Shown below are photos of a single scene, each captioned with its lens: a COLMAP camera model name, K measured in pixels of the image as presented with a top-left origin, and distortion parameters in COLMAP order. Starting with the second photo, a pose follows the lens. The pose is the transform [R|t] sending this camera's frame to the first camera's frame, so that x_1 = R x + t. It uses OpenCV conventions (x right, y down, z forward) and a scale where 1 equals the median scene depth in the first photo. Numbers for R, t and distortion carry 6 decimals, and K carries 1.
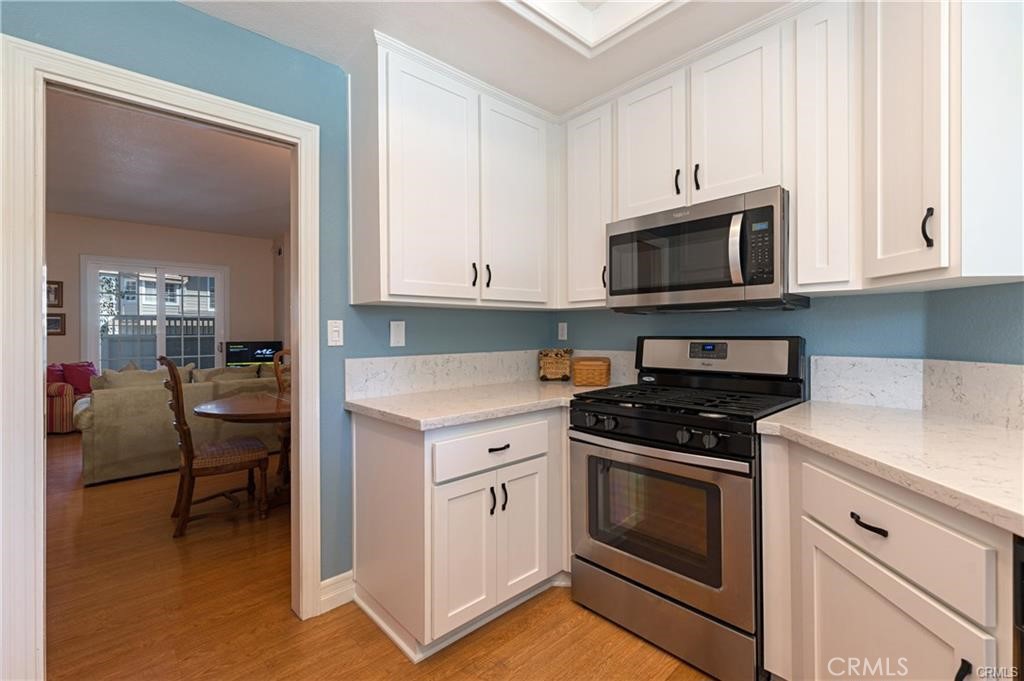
lens RADIAL K [[446.0, 0, 511.5], [0, 446.0, 333.8], [0, 0, 1]] dist [-0.003344, -0.000901]
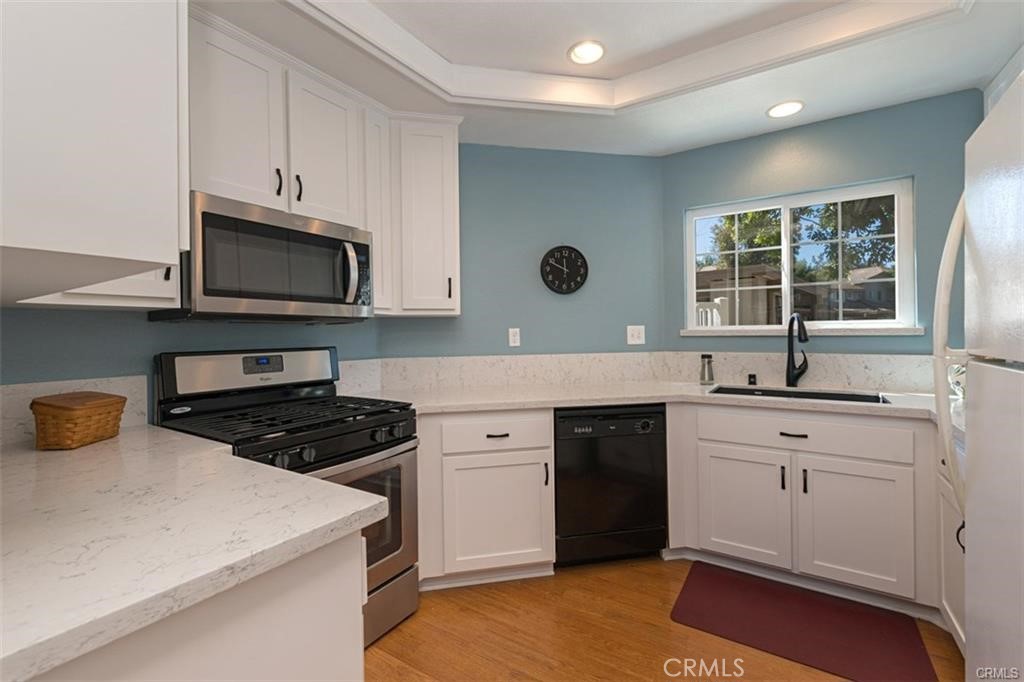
lens RADIAL K [[446.0, 0, 507.7], [0, 446.0, 336.7], [0, 0, 1]] dist [-0.003344, -0.000901]
pose [[-0.242766, 0.013474, 0.969991, -0.614693], [0.022143, 0.999720, -0.008345, -0.001799], [-0.969832, 0.019453, -0.242997, 0.741236]]
